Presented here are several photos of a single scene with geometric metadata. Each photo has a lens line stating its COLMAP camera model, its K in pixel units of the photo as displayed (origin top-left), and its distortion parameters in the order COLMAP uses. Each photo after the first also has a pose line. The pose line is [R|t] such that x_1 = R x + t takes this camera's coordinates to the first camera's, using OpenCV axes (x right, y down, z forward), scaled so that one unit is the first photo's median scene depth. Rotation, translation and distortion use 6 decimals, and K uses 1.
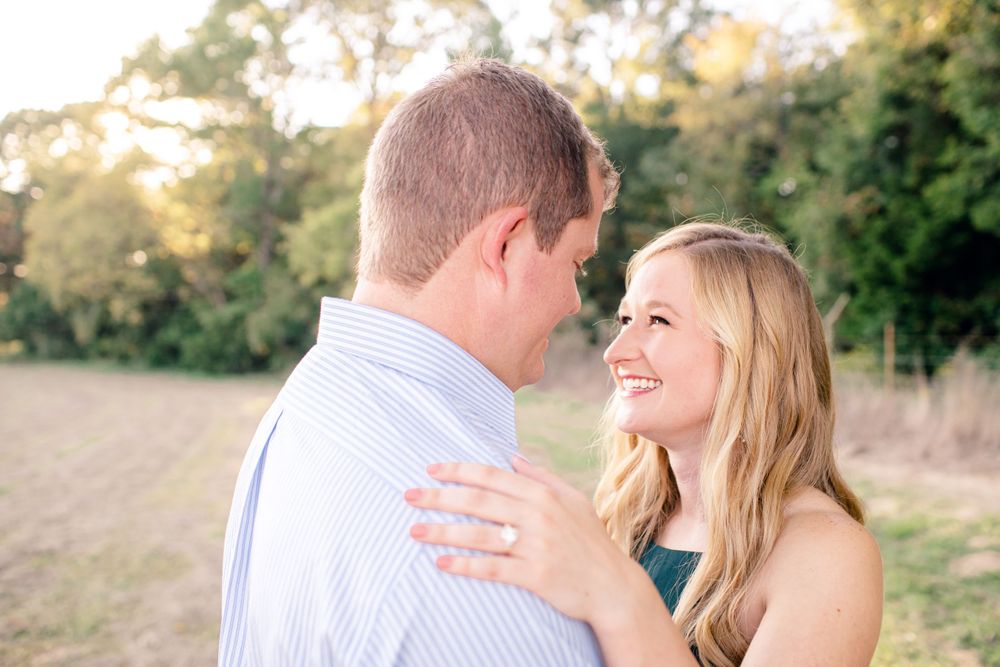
lens RADIAL K [[1016.7, 0, 500.8], [0, 1016.7, 336.1], [0, 0, 1]] dist [-0.005869, -0.005741]
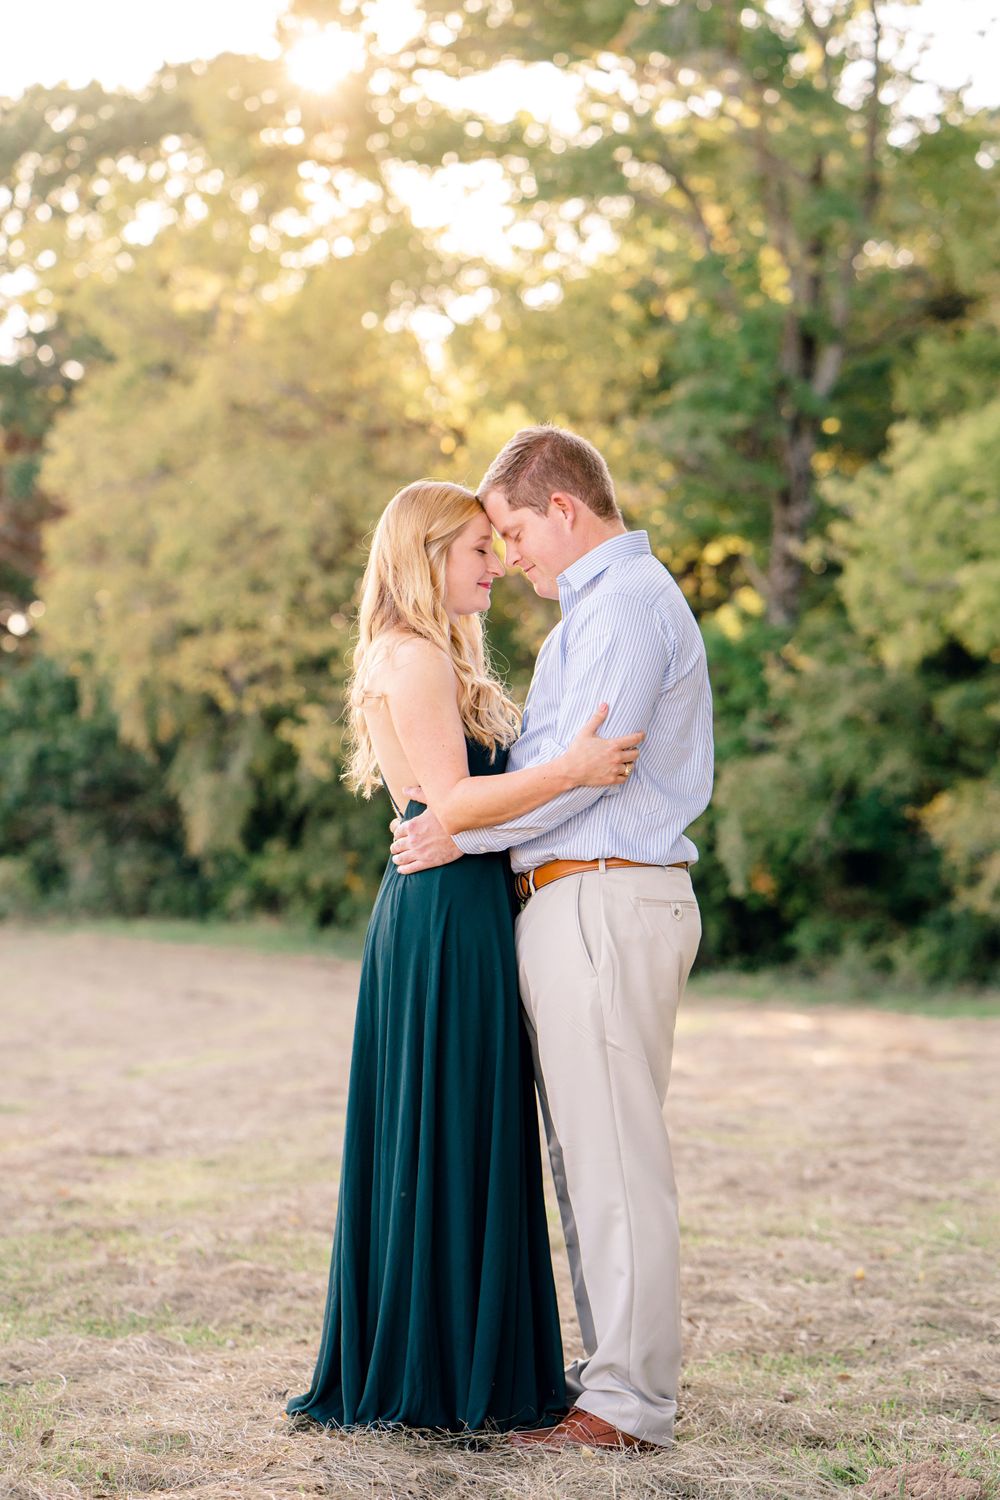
lens RADIAL K [[3923.6, 0, 496.9], [0, 3923.6, 747.6], [0, 0, 1]] dist [0.492831, -1.210338]
pose [[0.950267, 0.012732, -0.311177, 0.053841], [-0.023419, 0.999256, -0.030631, 0.009551], [0.310555, 0.036394, 0.949858, -0.133588]]
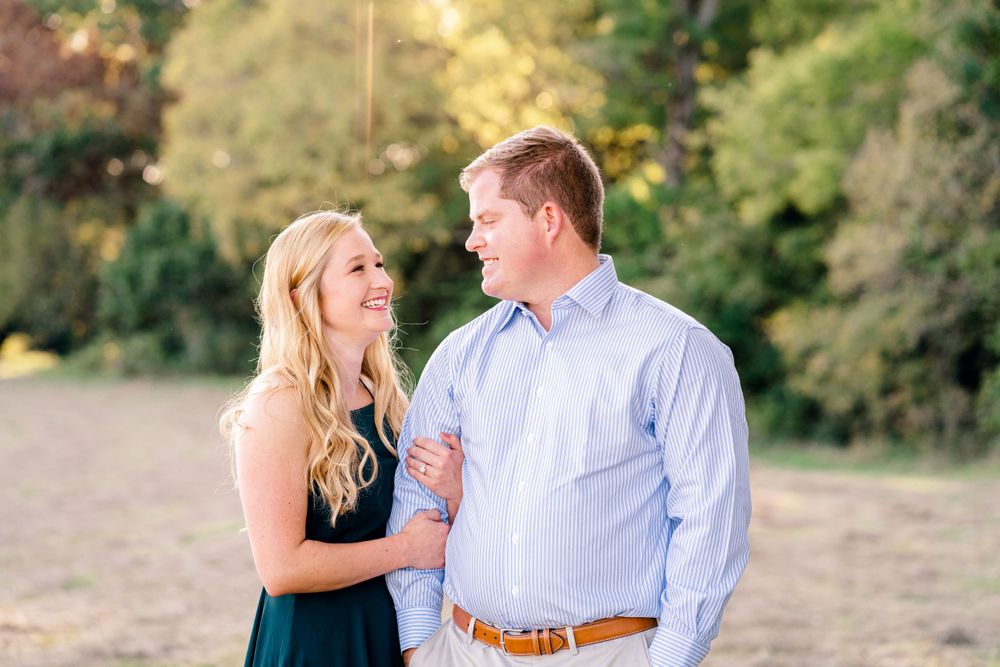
lens RADIAL K [[2563.9, 0, 500.6], [0, 2563.9, 331.6], [0, 0, 1]] dist [0.632373, -1.291783]
pose [[0.951928, 0.037358, -0.304035, 0.039003], [-0.038961, 0.999240, 0.000795, -0.000937], [0.303834, 0.011089, 0.952661, -0.077154]]
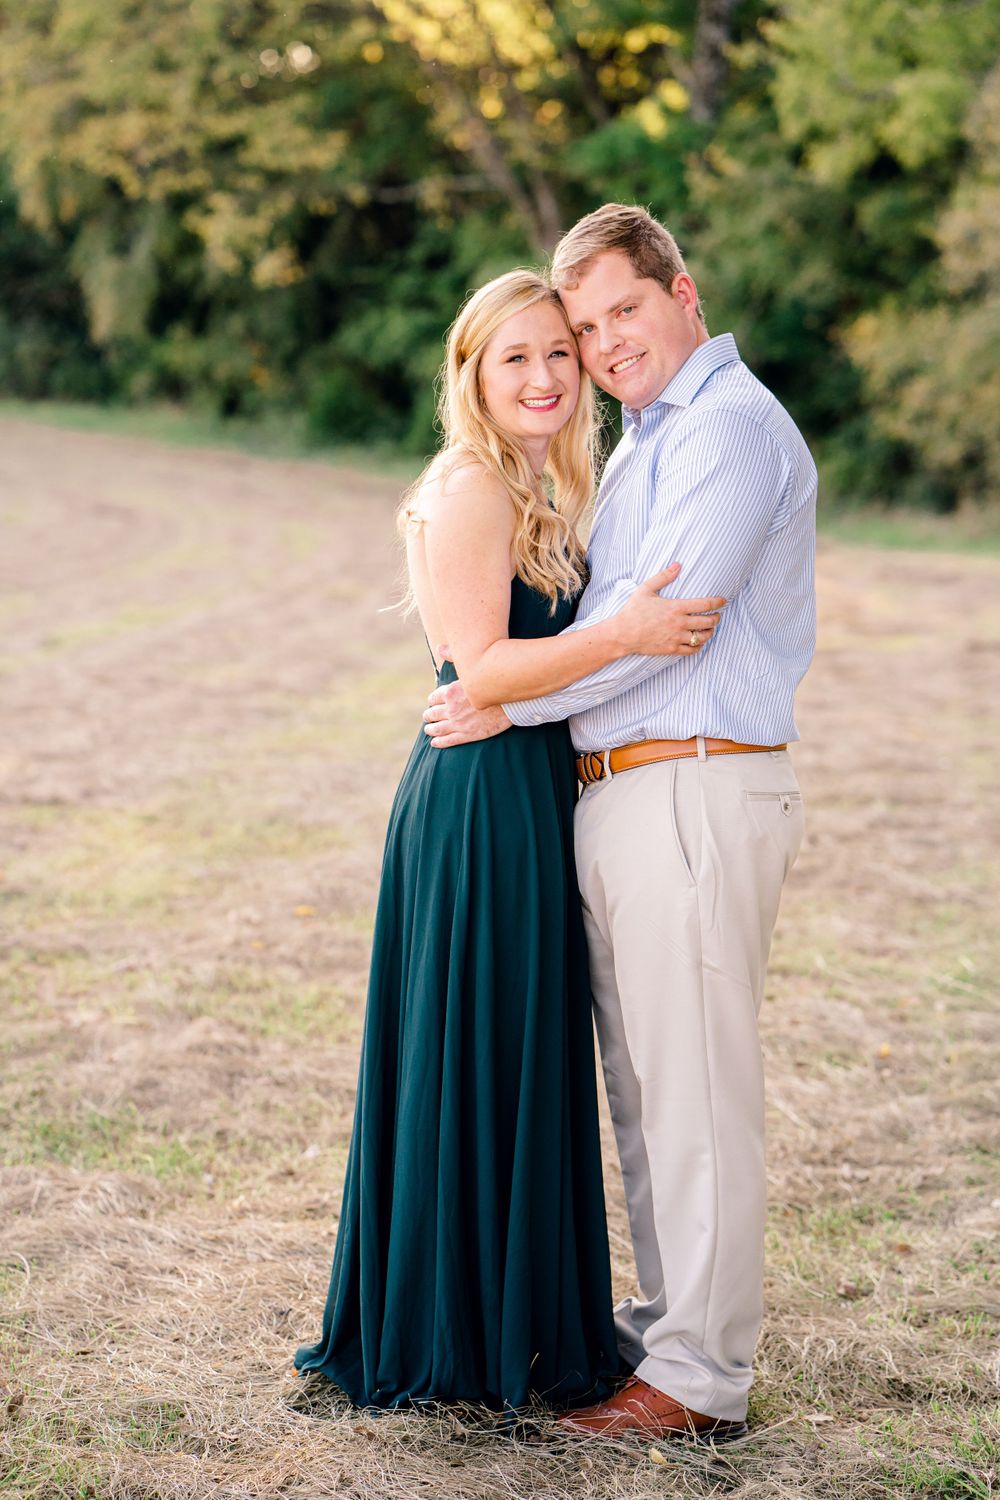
lens RADIAL K [[3845.9, 0, 501.2], [0, 3845.9, 750.7], [0, 0, 1]] dist [0.632373, -1.291783]
pose [[0.957934, 0.076337, -0.276650, 0.039315], [-0.048038, 0.993026, 0.107669, -0.003978], [0.282939, -0.089850, 0.954920, -0.108930]]
